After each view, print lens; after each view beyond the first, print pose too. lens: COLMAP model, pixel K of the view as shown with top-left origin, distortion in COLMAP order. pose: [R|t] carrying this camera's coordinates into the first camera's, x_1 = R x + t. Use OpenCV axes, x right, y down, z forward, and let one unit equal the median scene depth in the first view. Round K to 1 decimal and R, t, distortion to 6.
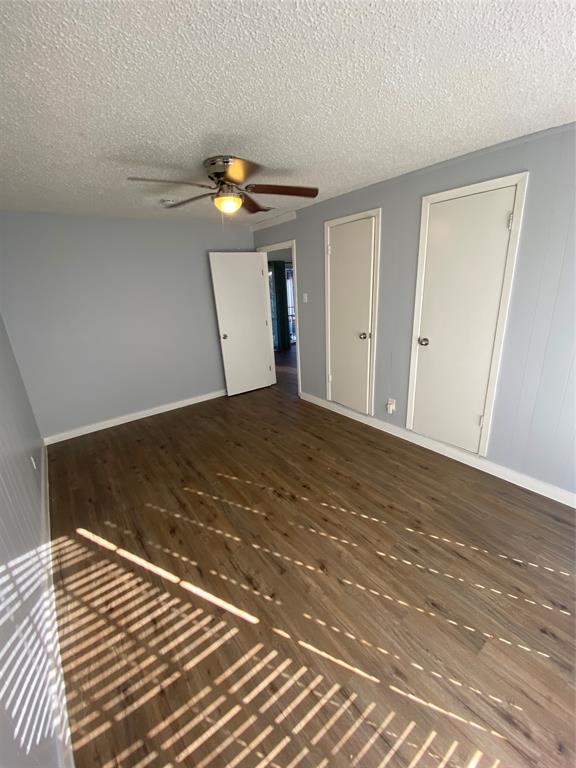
lens RADIAL K [[310.8, 0, 289.5], [0, 310.8, 385.4], [0, 0, 1]] dist [0.043219, -0.028471]
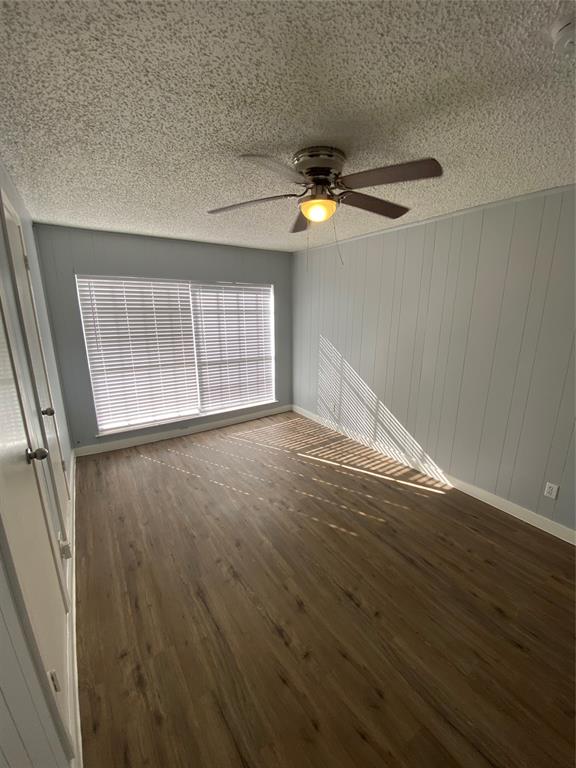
lens RADIAL K [[310.8, 0, 289.5], [0, 310.8, 385.4], [0, 0, 1]] dist [0.043219, -0.028471]
pose [[-0.996385, 0.034849, 0.077470, -0.202451], [0.070992, 0.842424, 0.534118, -0.760159], [-0.046650, 0.537687, -0.841853, 2.270746]]
